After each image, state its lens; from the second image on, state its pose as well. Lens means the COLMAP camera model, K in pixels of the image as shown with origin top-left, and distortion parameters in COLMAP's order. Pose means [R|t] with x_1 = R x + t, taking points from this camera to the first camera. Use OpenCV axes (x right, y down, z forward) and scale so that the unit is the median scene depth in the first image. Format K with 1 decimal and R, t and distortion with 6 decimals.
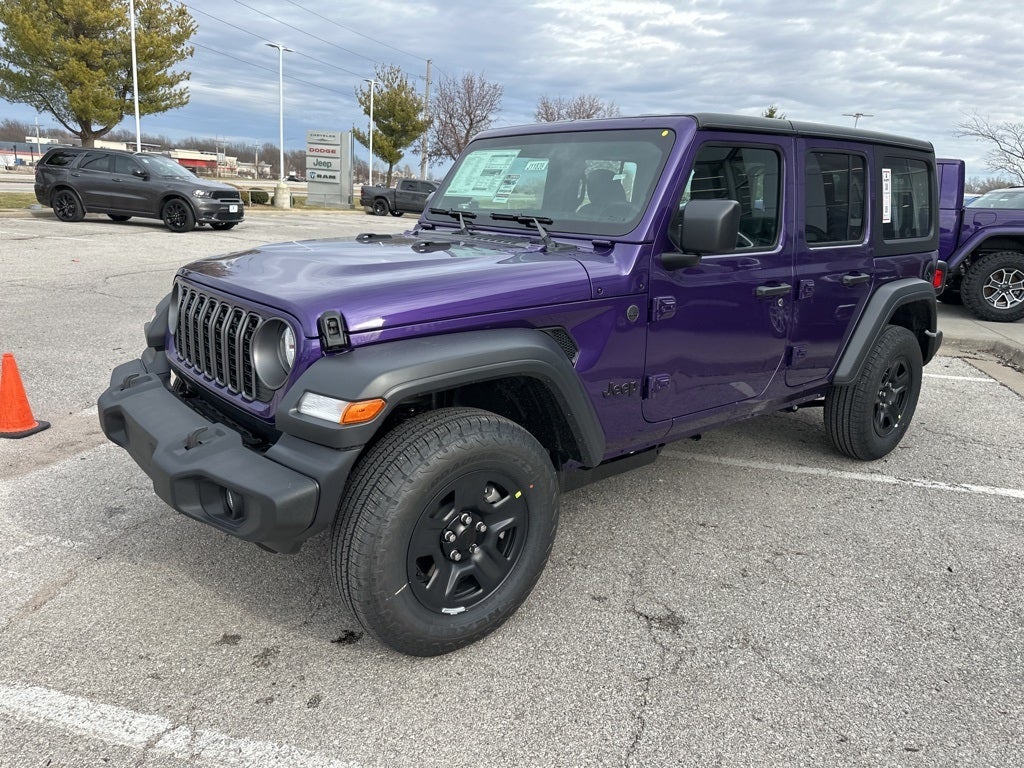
lens RADIAL K [[721.8, 0, 508.8], [0, 721.8, 389.1], [0, 0, 1]] dist [0.030282, -0.037591]
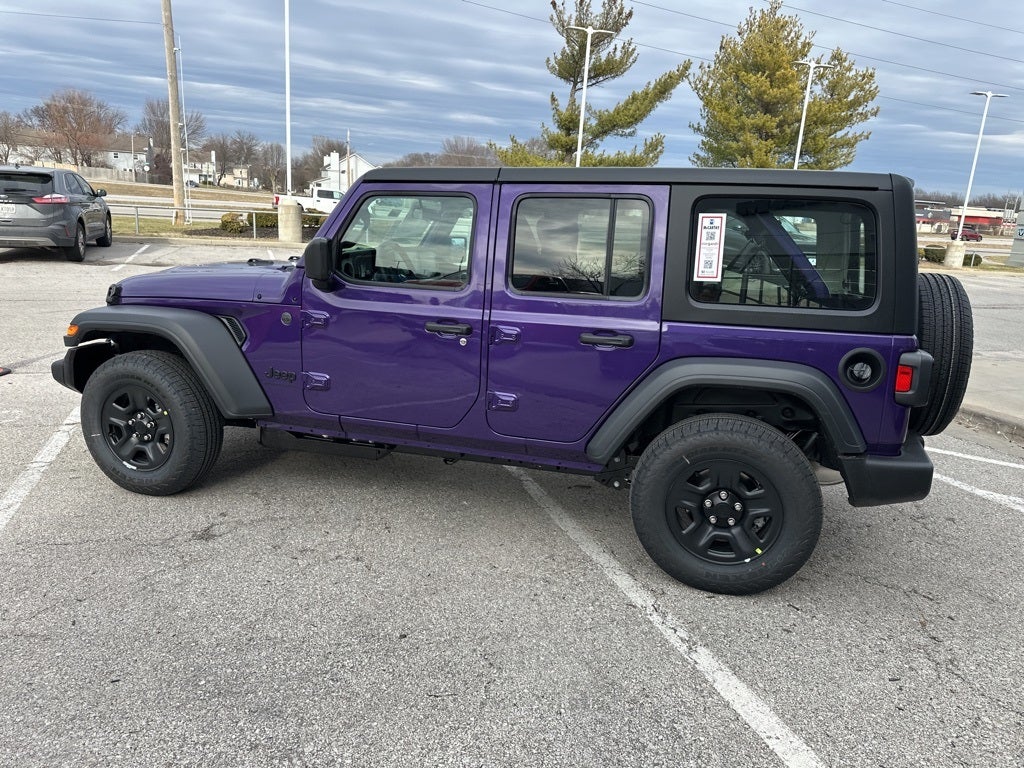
lens RADIAL K [[717.7, 0, 507.6], [0, 717.7, 379.9], [0, 0, 1]] dist [0.037199, -0.037213]
pose [[0.564130, 0.175468, -0.806826, 0.978269], [-0.243657, 0.969021, 0.040378, -0.097994], [0.788916, 0.173810, 0.589408, 0.364441]]
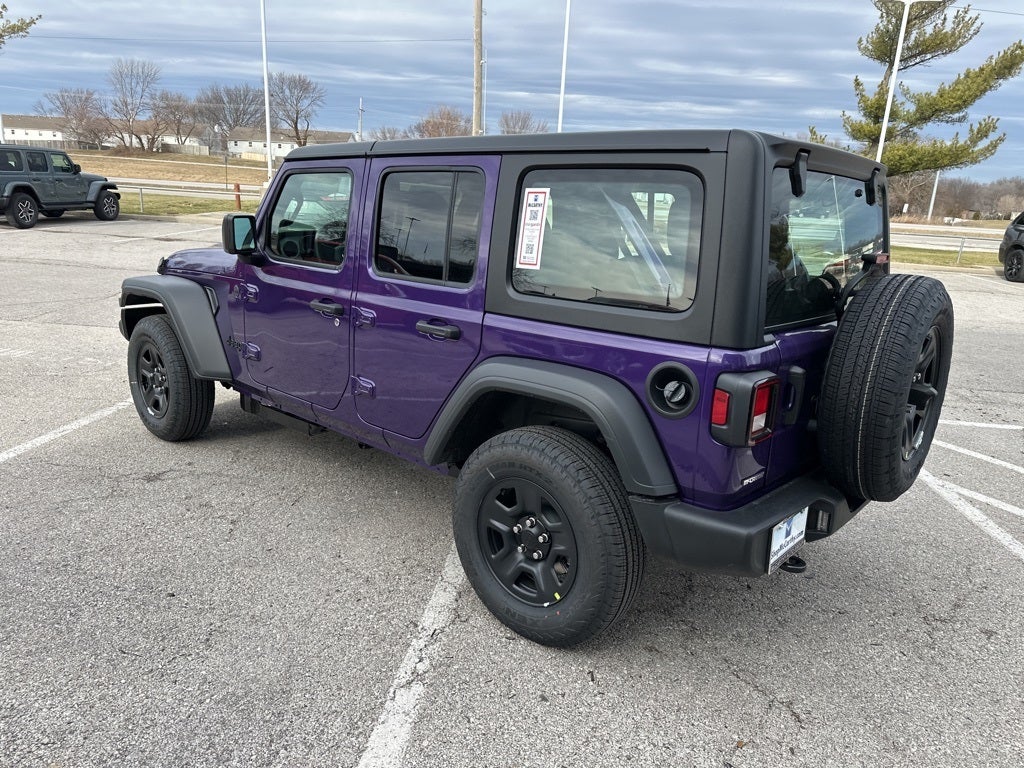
lens RADIAL K [[721.2, 0, 506.3], [0, 721.2, 384.4], [0, 0, 1]] dist [0.030731, -0.036859]
pose [[0.155522, 0.216779, -0.963753, 1.101768], [-0.305664, 0.938303, 0.161729, -0.215938], [0.939352, 0.269432, 0.212188, 0.814853]]
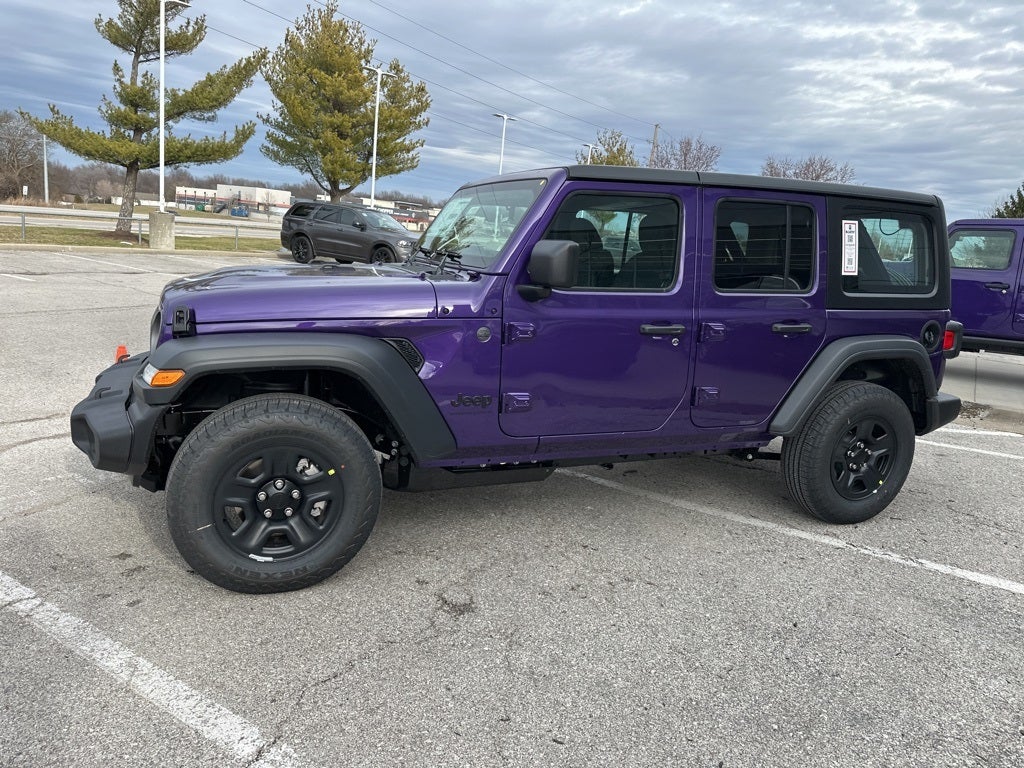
lens RADIAL K [[721.5, 0, 507.0], [0, 721.5, 379.2], [0, 0, 1]] dist [0.028858, -0.034216]
pose [[0.950357, 0.084128, -0.299574, 0.361780], [-0.110496, 0.991253, -0.072166, 0.027706], [0.290882, 0.101685, 0.951340, -0.039209]]
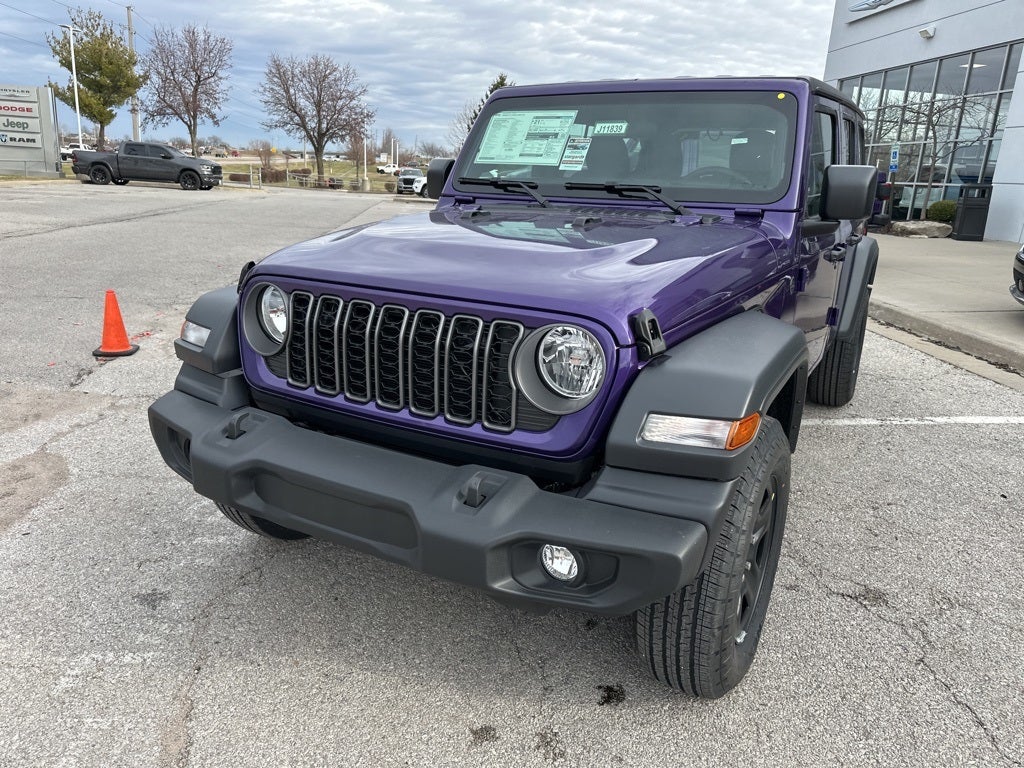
lens RADIAL K [[721.2, 0, 506.3], [0, 721.2, 384.4], [0, 0, 1]] dist [0.030731, -0.036859]
pose [[0.936908, -0.109047, 0.332132, -0.333884], [0.096123, 0.993840, 0.055149, -0.042455], [-0.336100, -0.019744, 0.941619, 0.147860]]
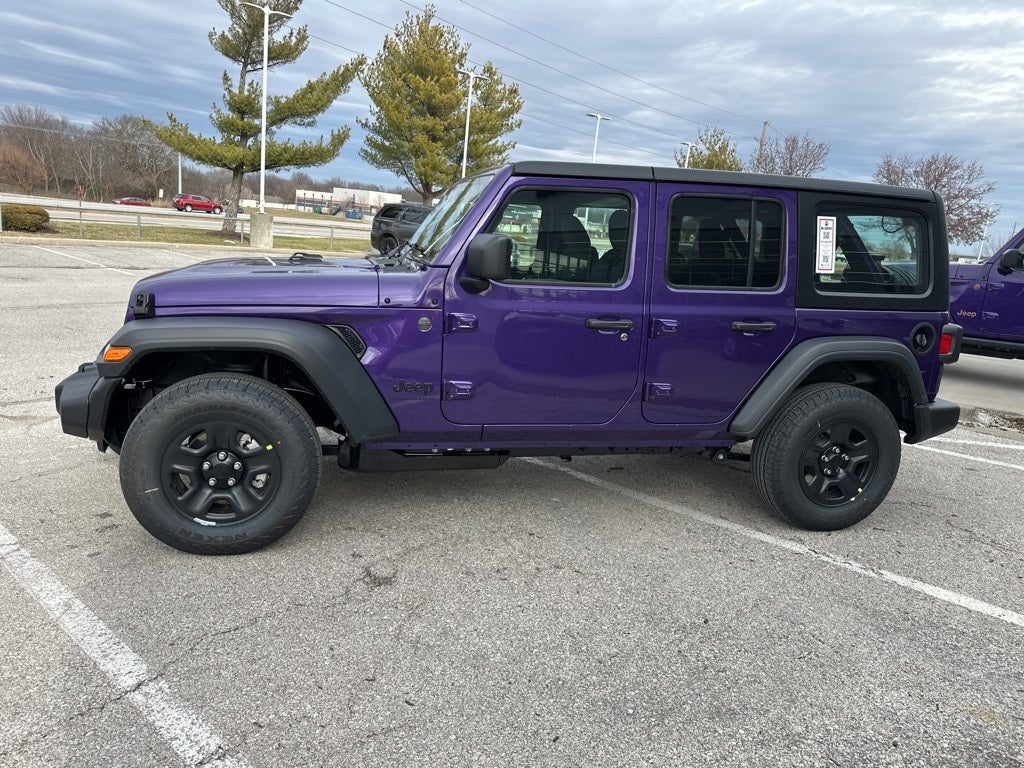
lens RADIAL K [[721.2, 0, 506.3], [0, 721.2, 384.4], [0, 0, 1]] dist [0.030731, -0.036859]
pose [[0.895893, 0.116364, -0.428761, 0.532781], [-0.151703, 0.987208, -0.049057, 0.020066], [0.417567, 0.108994, 0.902085, -0.002194]]
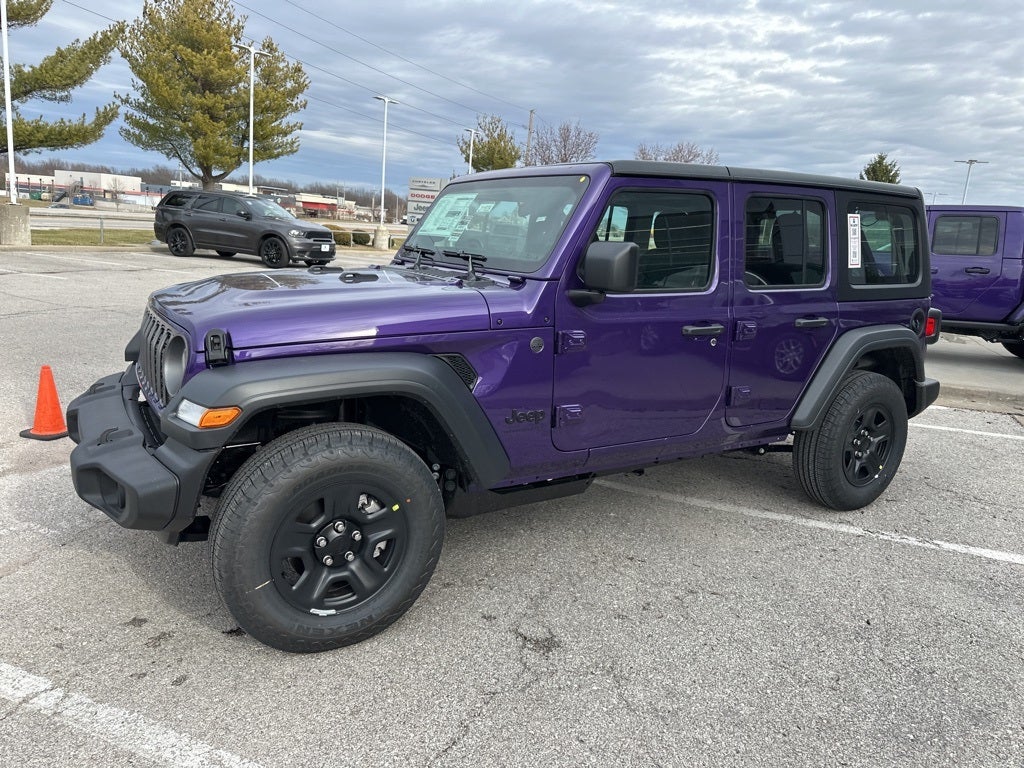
lens RADIAL K [[722.9, 0, 506.9], [0, 722.9, 381.3], [0, 0, 1]] dist [0.021659, -0.024698]
pose [[0.989678, 0.041585, -0.137142, 0.180010], [-0.050669, 0.996699, -0.063426, 0.010982], [0.134052, 0.069720, 0.988519, -0.028596]]
